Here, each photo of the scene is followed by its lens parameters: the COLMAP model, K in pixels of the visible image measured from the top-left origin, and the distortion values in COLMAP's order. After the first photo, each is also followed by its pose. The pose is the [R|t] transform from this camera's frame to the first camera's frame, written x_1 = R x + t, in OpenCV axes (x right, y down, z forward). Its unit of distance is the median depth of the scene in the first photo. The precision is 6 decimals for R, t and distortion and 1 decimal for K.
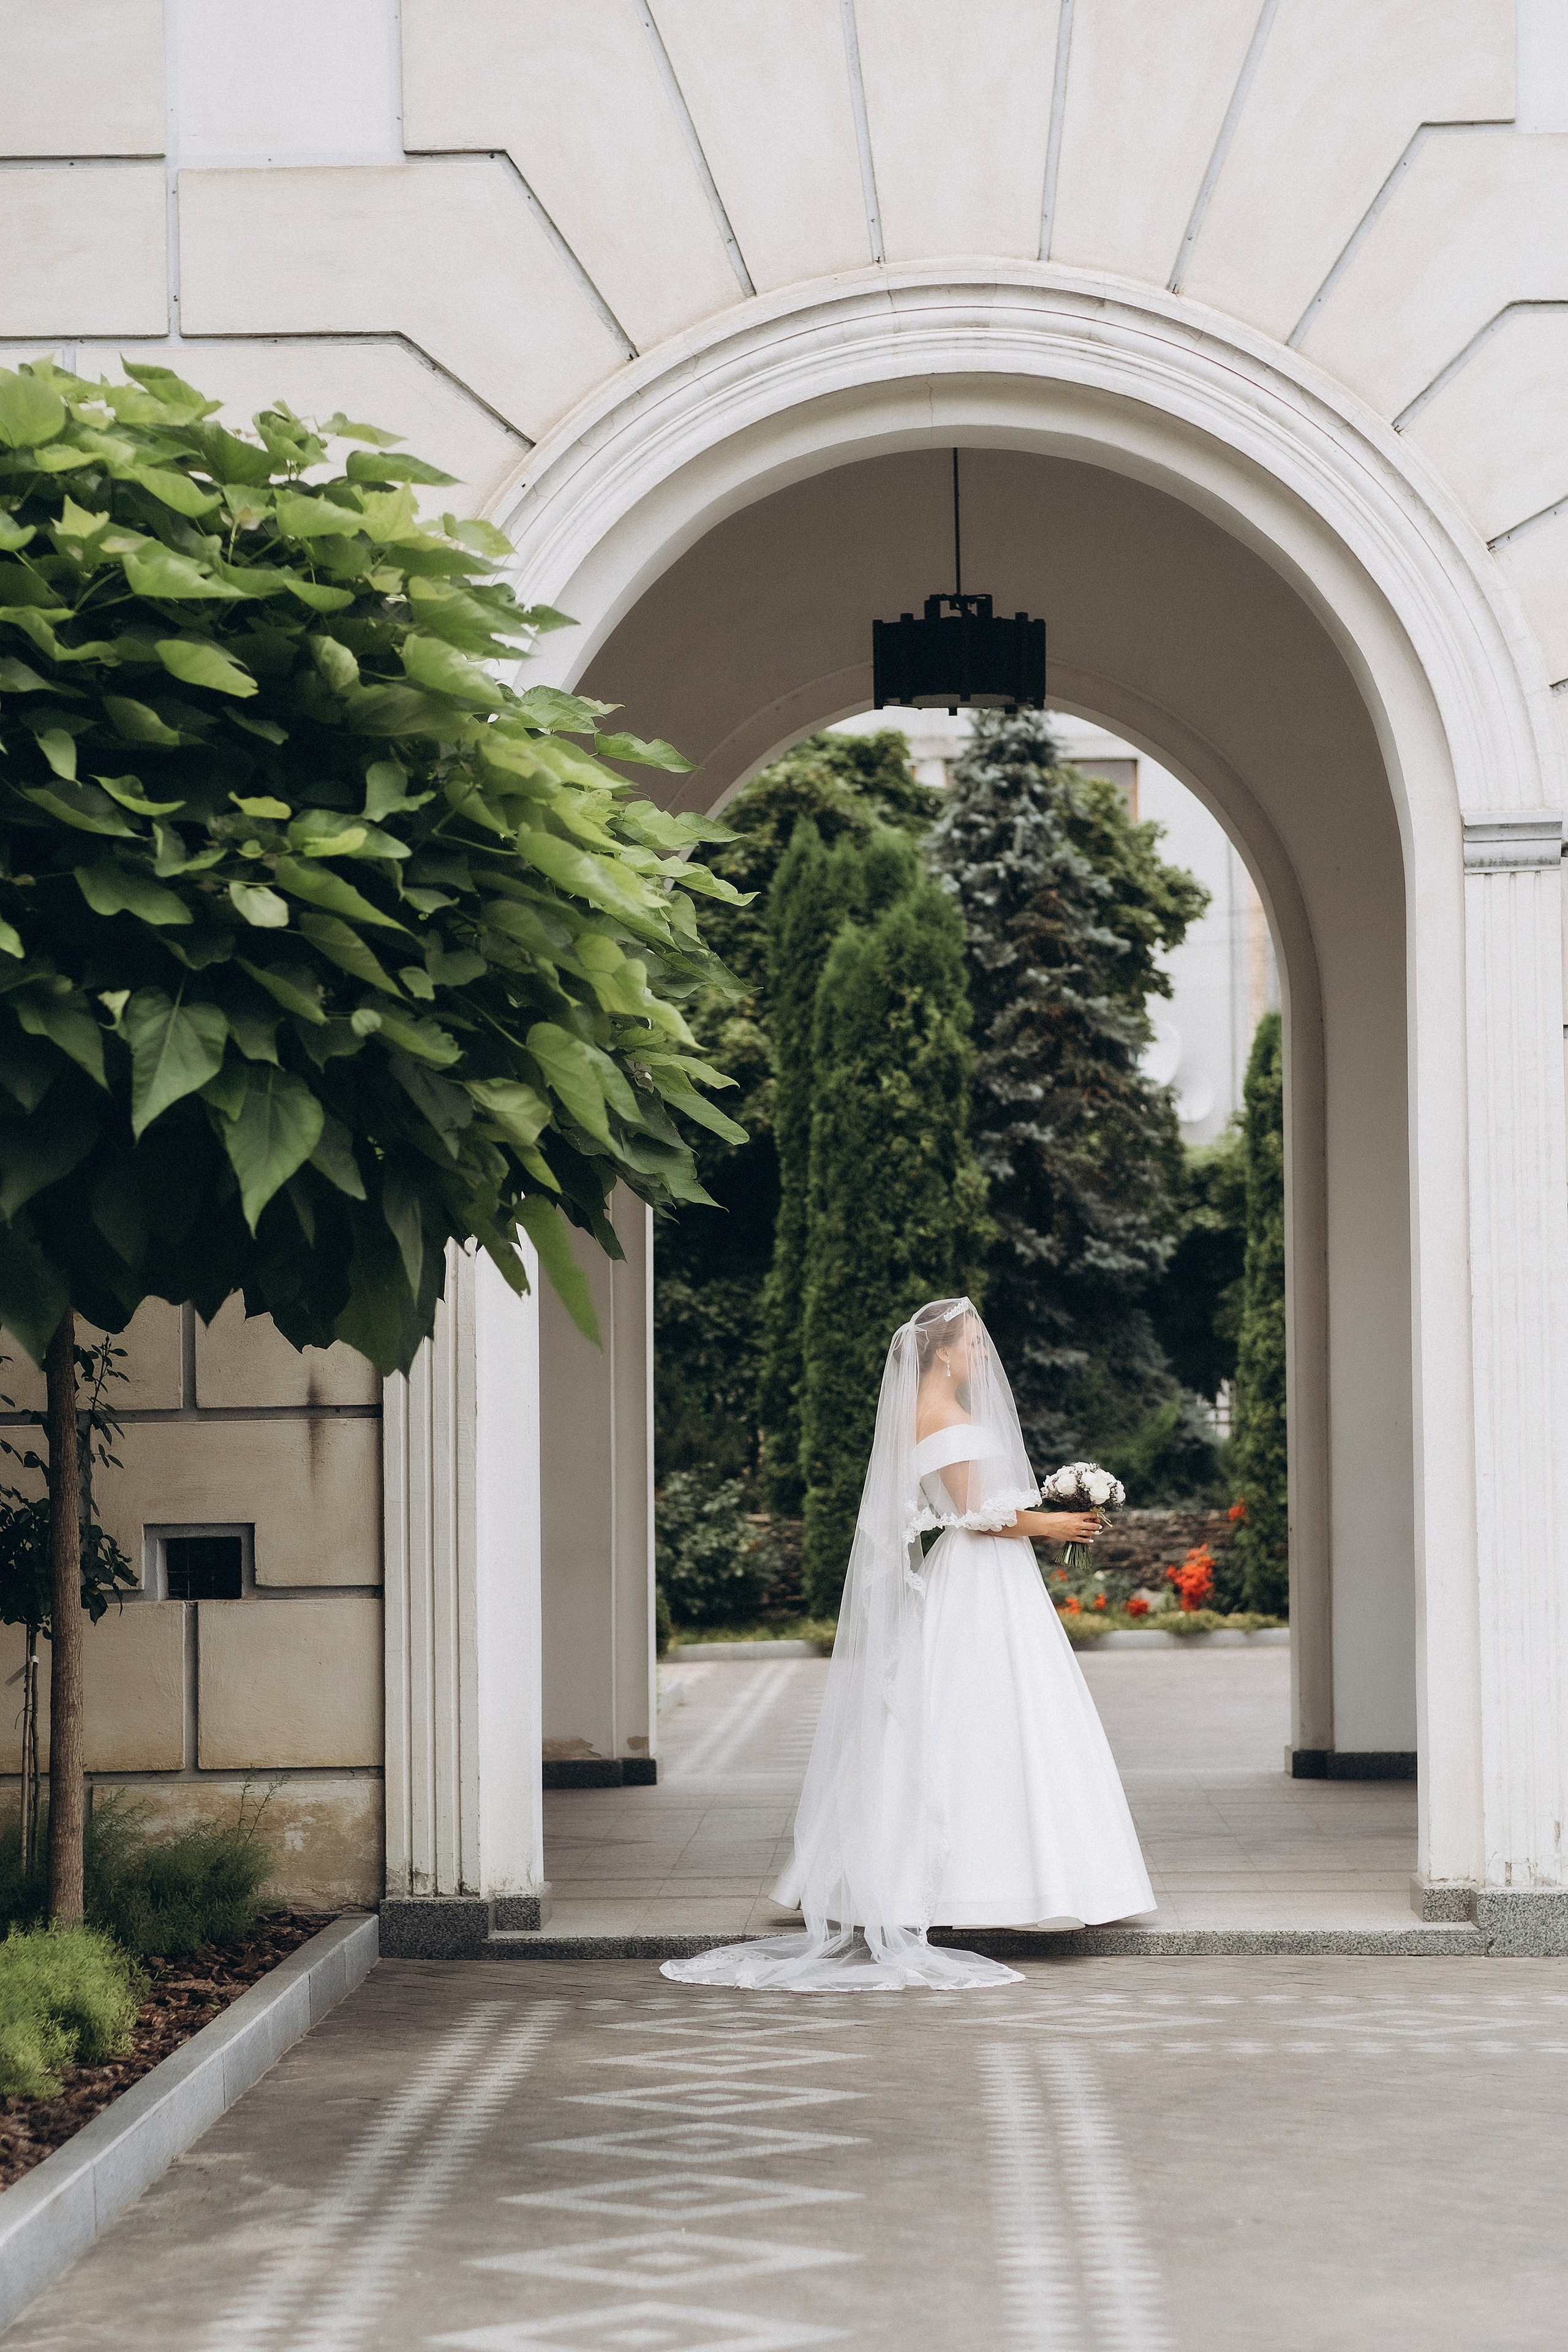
lens RADIAL K [[5970.4, 0, 784.0], [0, 5970.4, 1176.0], [0, 0, 1]] dist [0.423165, -0.645142]
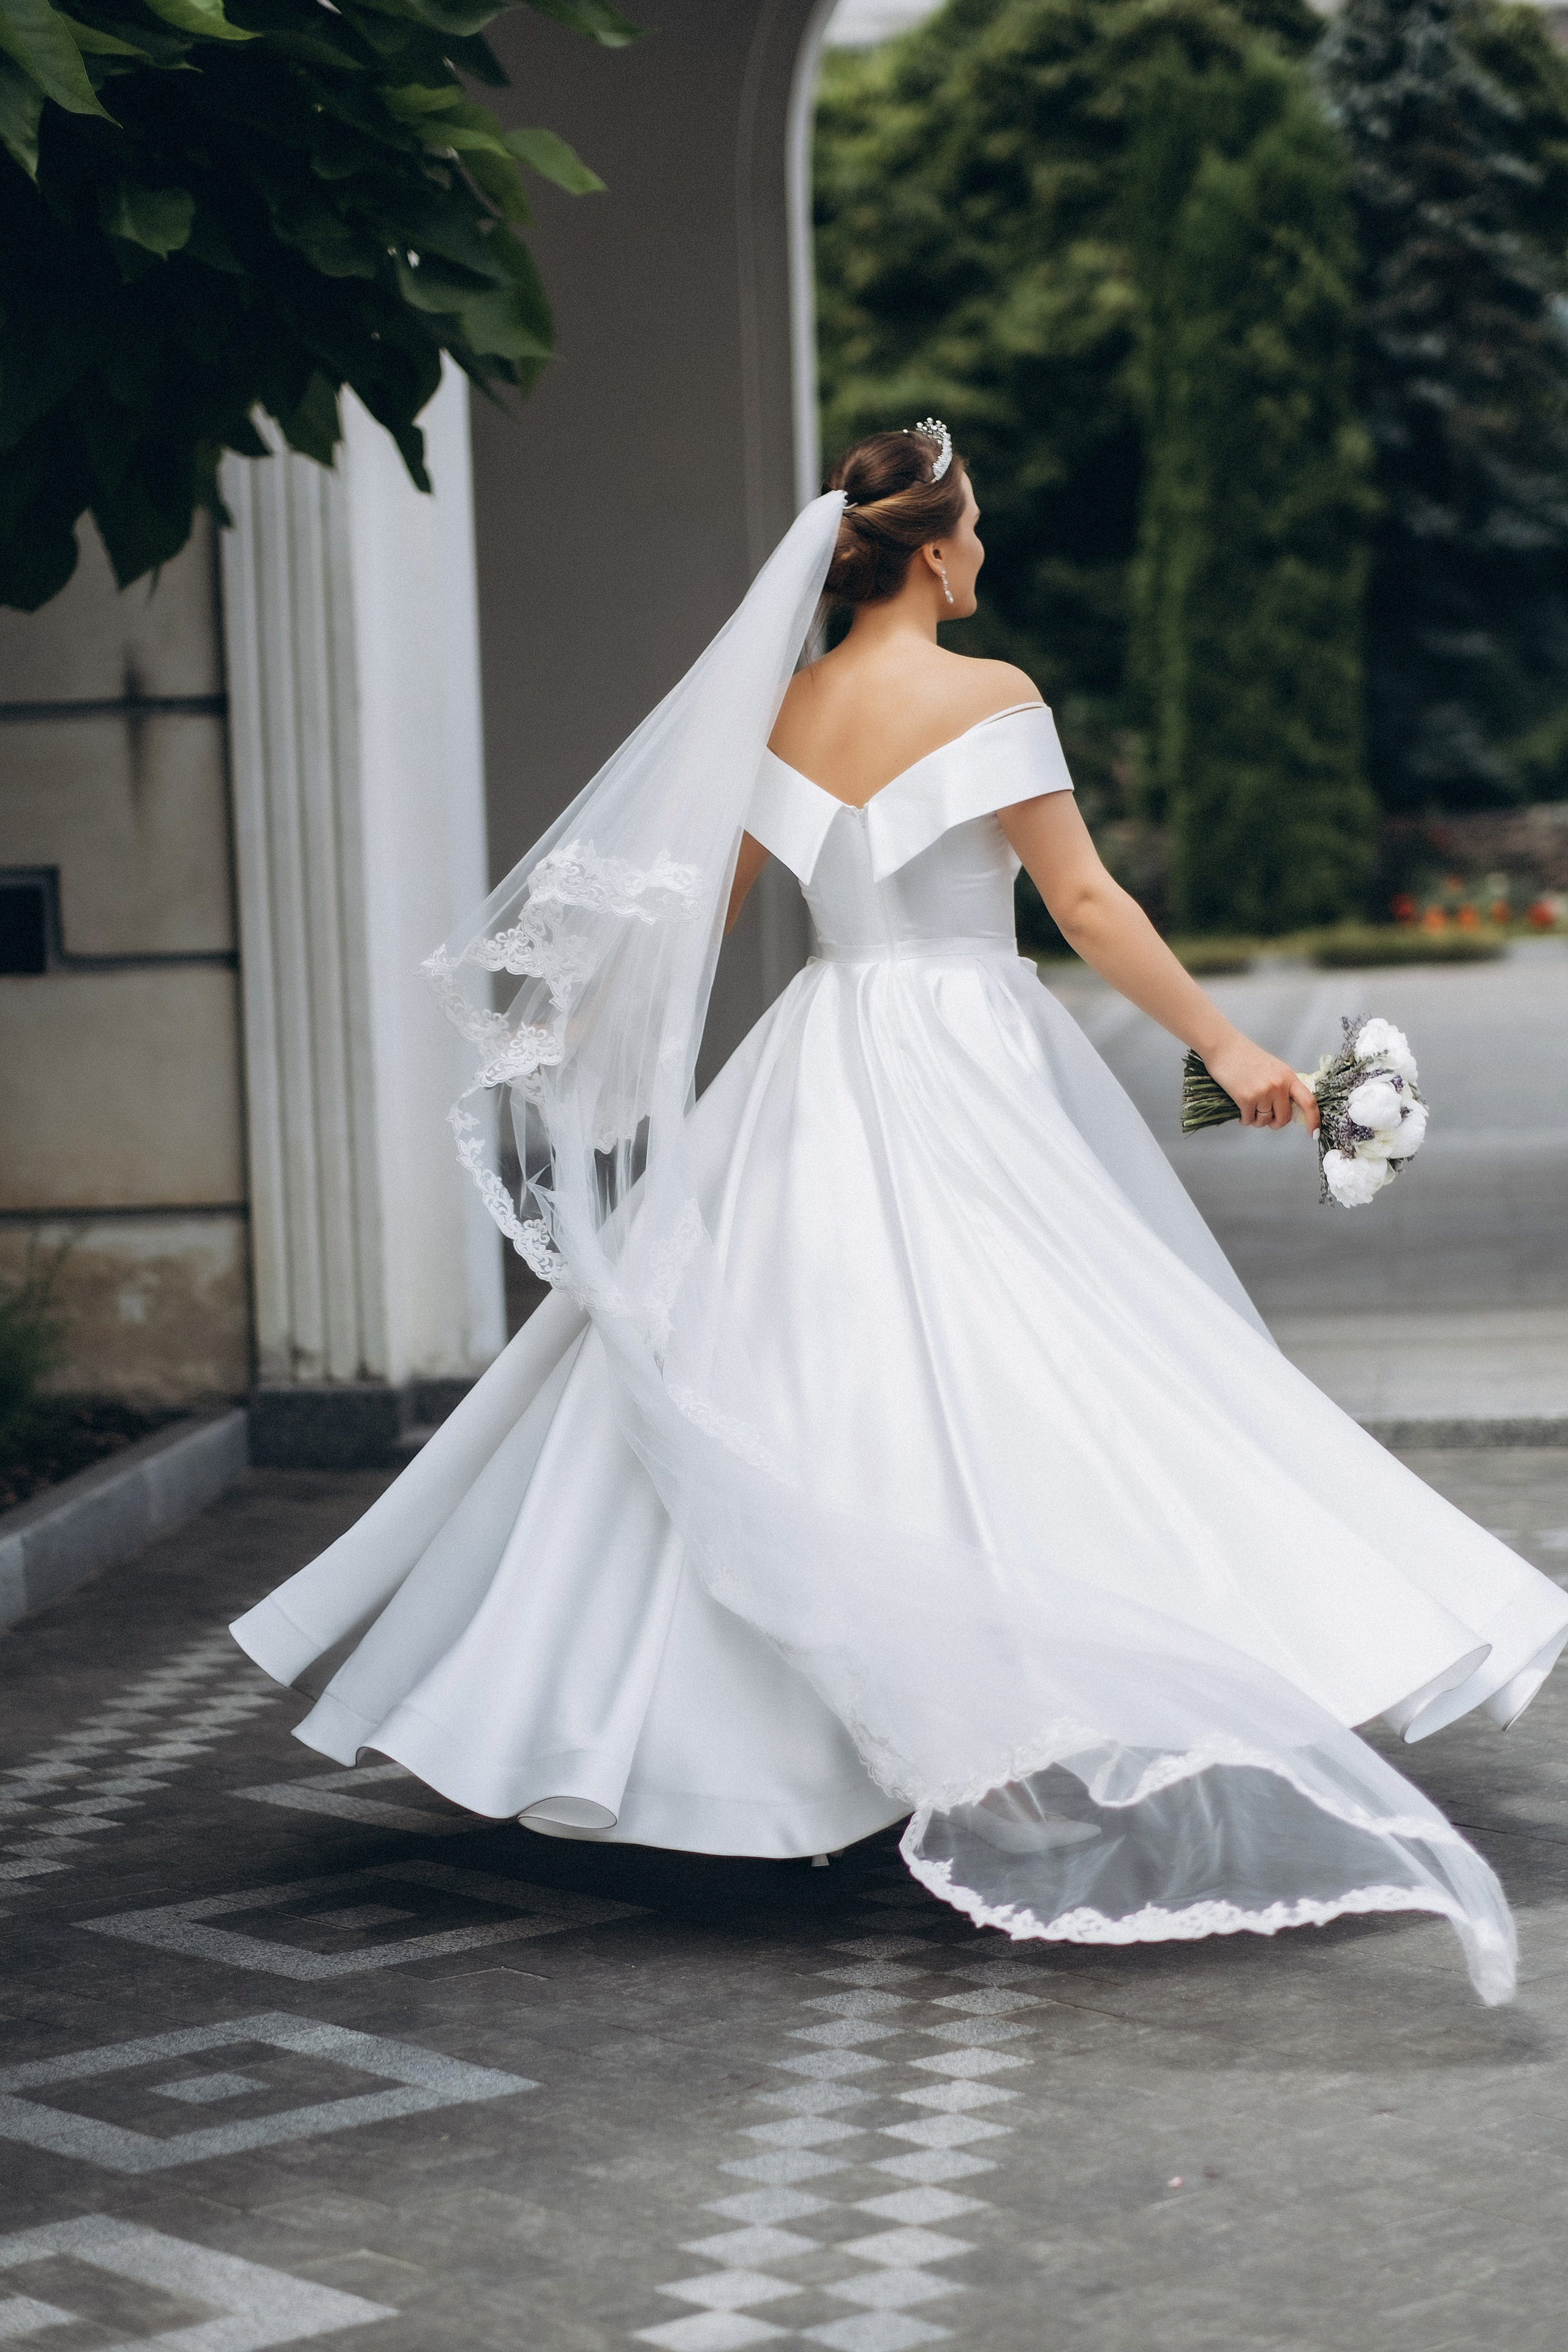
lens RADIAL K [[5720.0, 0, 784.0], [0, 5720.0, 1176.0], [0, 0, 1]] dist [0.394132, -0.483466]
pose [[0.995967, -0.016991, -0.088097, 0.020750], [0.027205, 0.992869, 0.116067, 0.006429], [0.085497, -0.117996, 0.989327, 0.121570]]
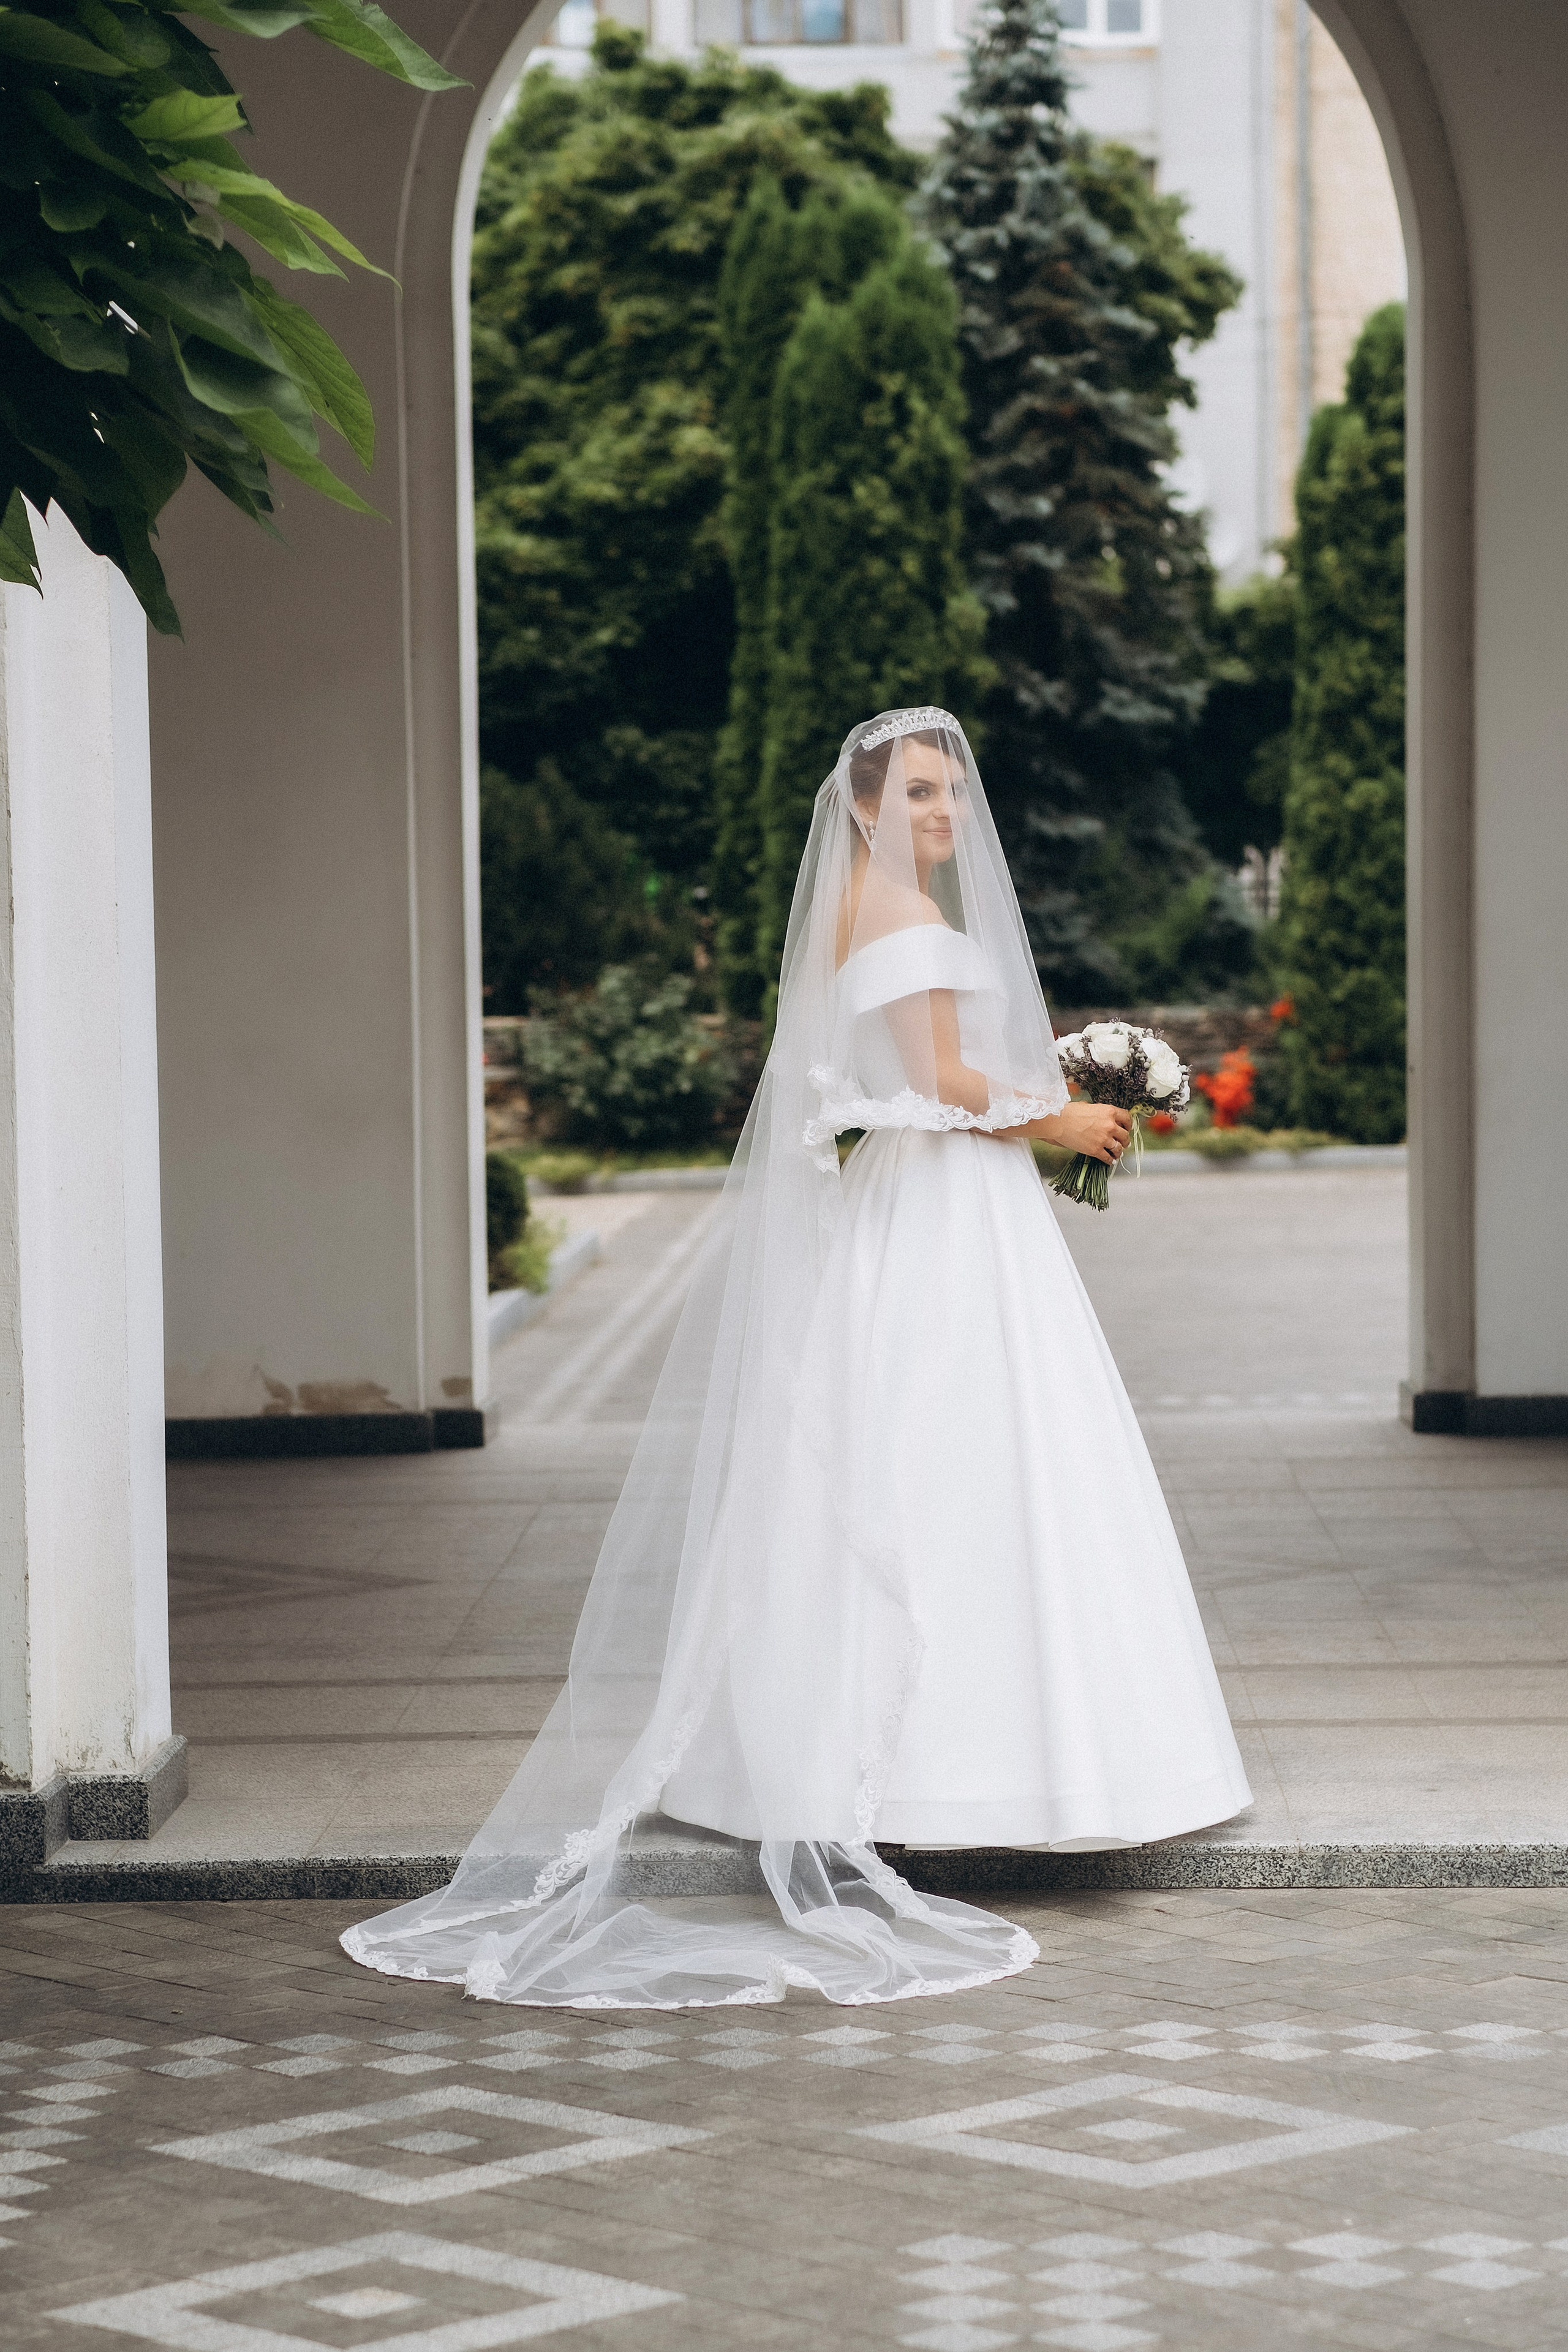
lens RADIAL K [[5970.4, 0, 784.0], [0, 5970.4, 1176.0], [0, 0, 1]] dist [0.423165, -0.645142]
pose [[0.999988, -0.004574, -0.001555, 0.007273], [0.004693, 0.996139, 0.087667, 0.005594], [0.001148, -0.087673, 0.996149, 0.165122]]
